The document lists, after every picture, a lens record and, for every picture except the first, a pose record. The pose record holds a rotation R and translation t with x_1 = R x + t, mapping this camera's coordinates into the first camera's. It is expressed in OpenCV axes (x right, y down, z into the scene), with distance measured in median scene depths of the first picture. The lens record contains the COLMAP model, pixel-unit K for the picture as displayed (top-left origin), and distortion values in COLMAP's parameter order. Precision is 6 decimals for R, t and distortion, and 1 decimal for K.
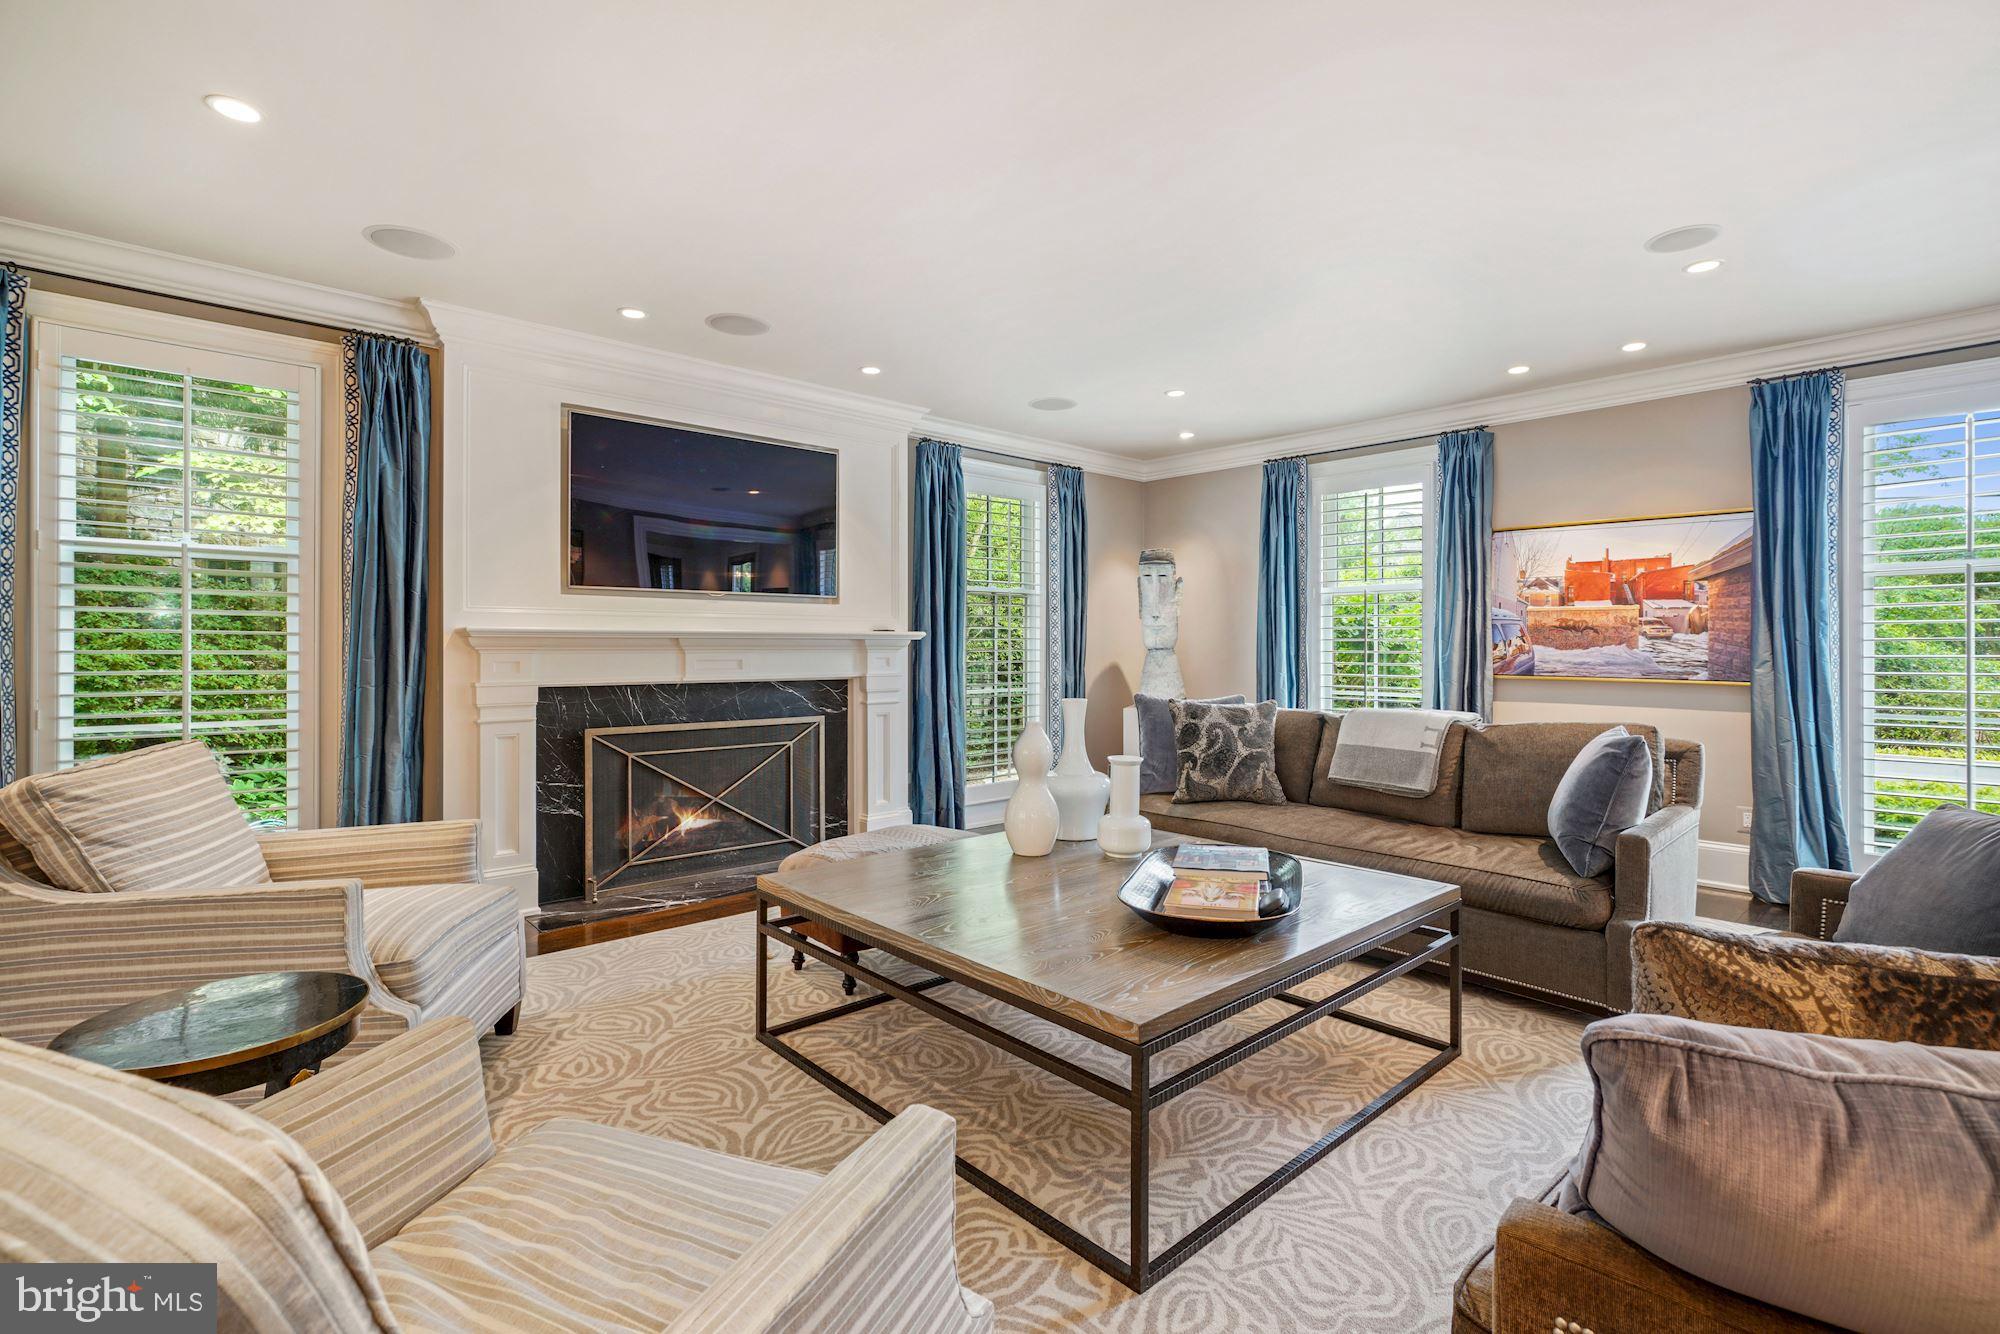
lens RADIAL K [[915.9, 0, 1004.2], [0, 915.9, 651.6], [0, 0, 1]] dist [-0.002285, -0.000347]
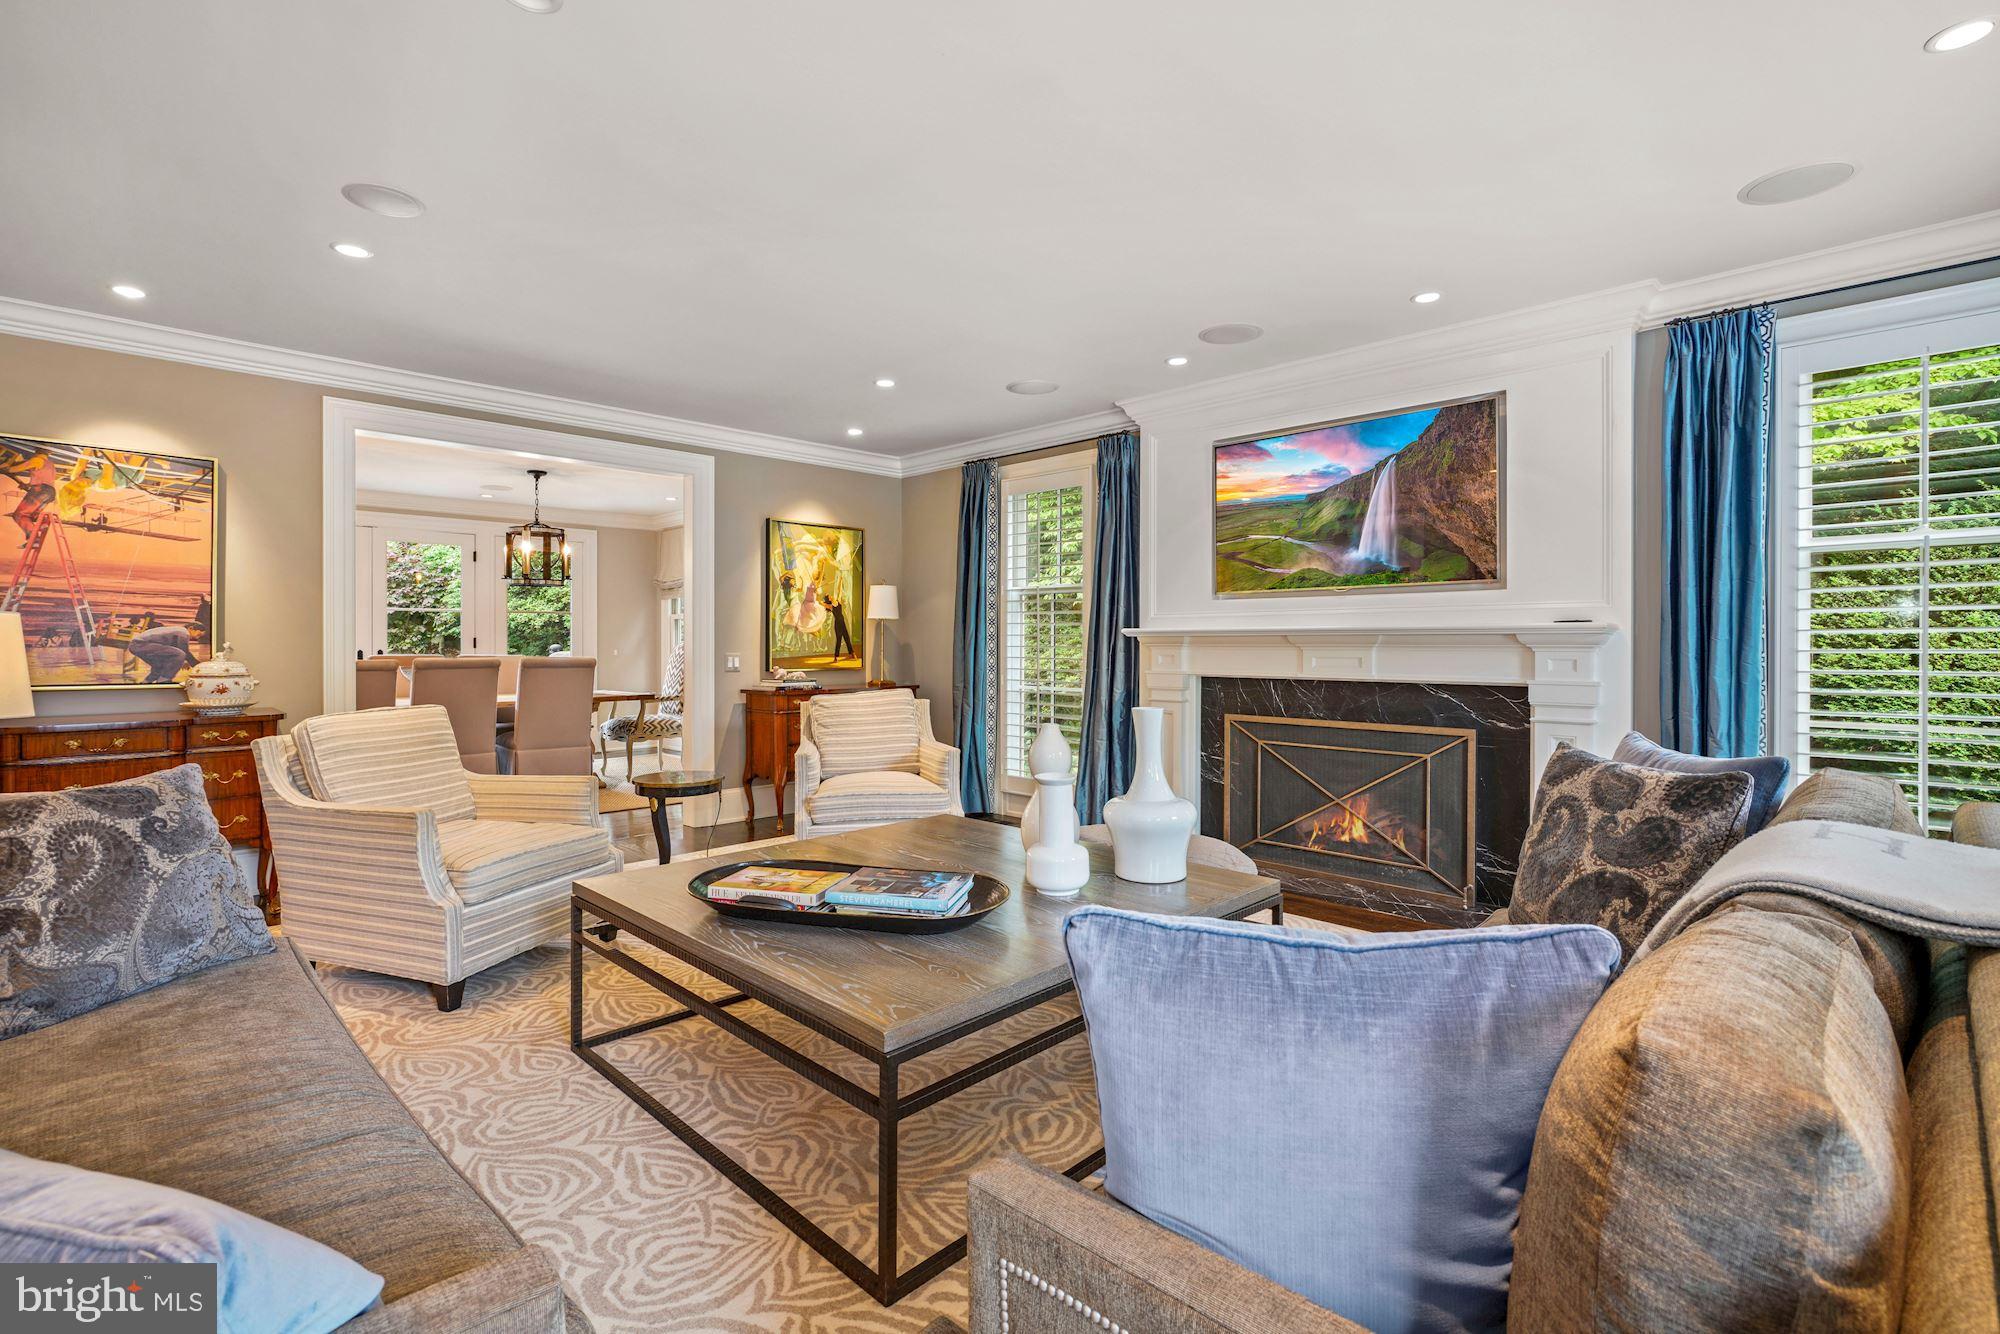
lens RADIAL K [[915.9, 0, 1004.2], [0, 915.9, 651.6], [0, 0, 1]] dist [-0.002285, -0.000347]
pose [[0.046365, 0.006933, -0.998900, 0.720635], [-0.005941, 0.999960, 0.006665, -0.001383], [0.998907, 0.005625, 0.046405, 0.681875]]
